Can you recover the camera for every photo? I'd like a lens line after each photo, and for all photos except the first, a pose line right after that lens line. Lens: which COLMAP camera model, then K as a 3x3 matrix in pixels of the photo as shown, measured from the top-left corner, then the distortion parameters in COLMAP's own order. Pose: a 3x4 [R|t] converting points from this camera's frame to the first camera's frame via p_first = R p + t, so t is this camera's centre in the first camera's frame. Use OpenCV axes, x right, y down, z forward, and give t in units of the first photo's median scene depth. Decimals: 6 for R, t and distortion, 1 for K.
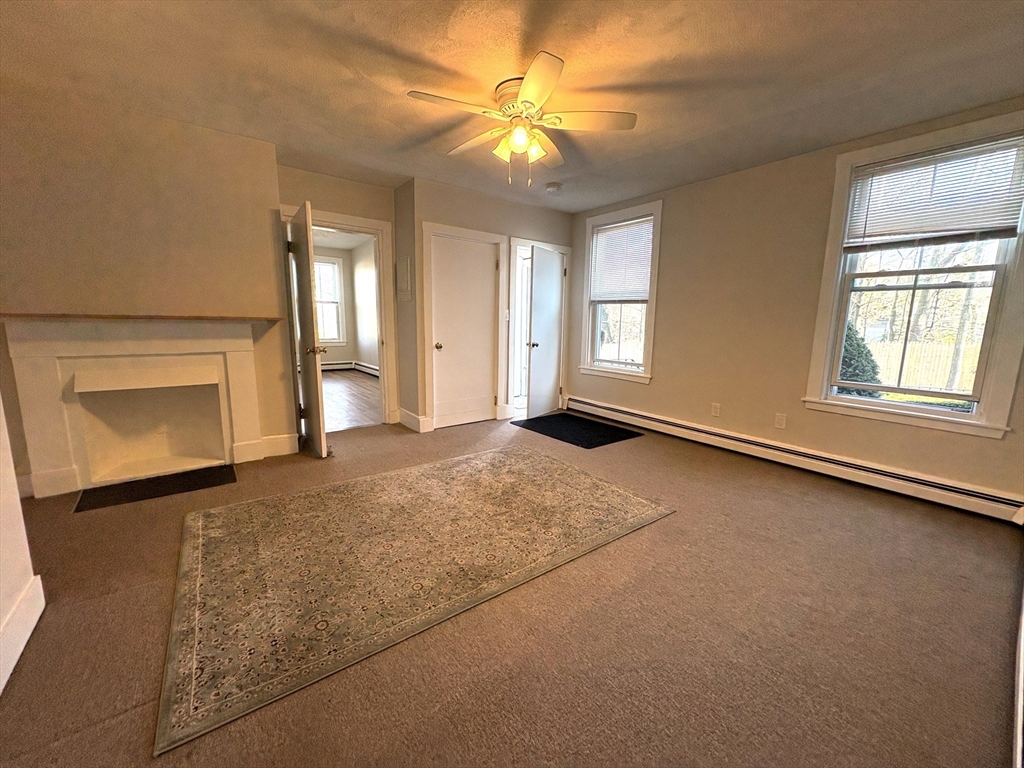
lens RADIAL K [[412.1, 0, 512.0], [0, 412.1, 384.0], [0, 0, 1]] dist [-0.001359, -0.000110]
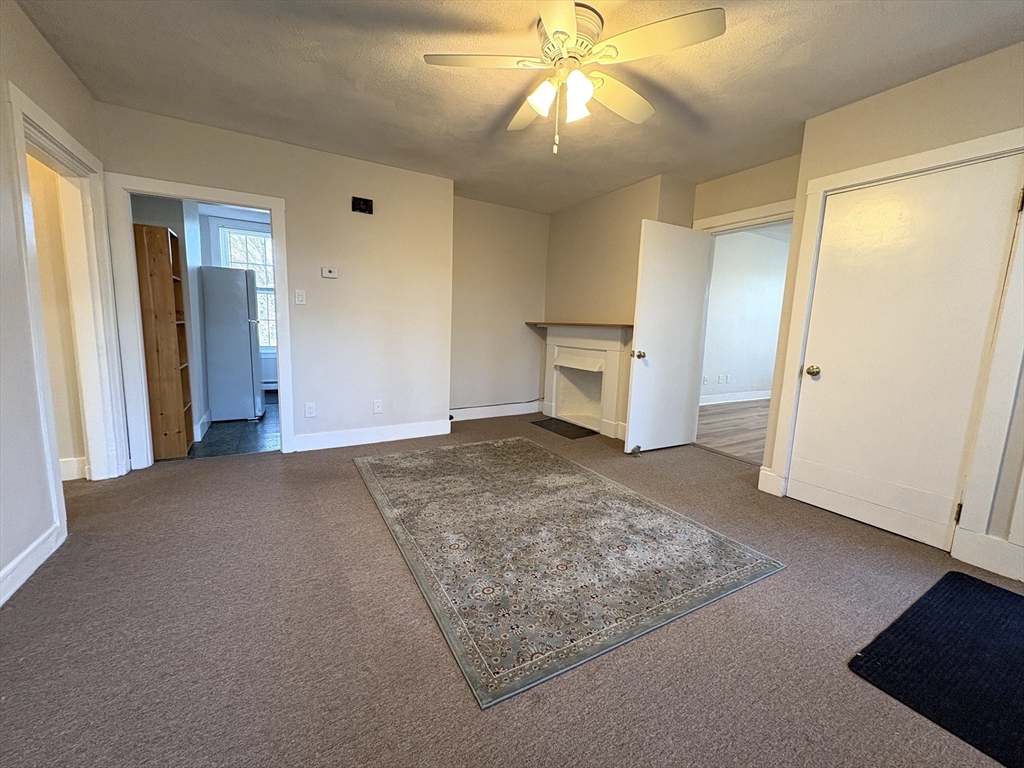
lens RADIAL K [[412.1, 0, 512.0], [0, 412.1, 384.0], [0, 0, 1]] dist [-0.001359, -0.000110]
pose [[-0.130455, 0.119667, -0.984206, 0.762041], [-0.190827, 0.971098, 0.143367, -0.114635], [0.972917, 0.206516, -0.103849, 0.945525]]
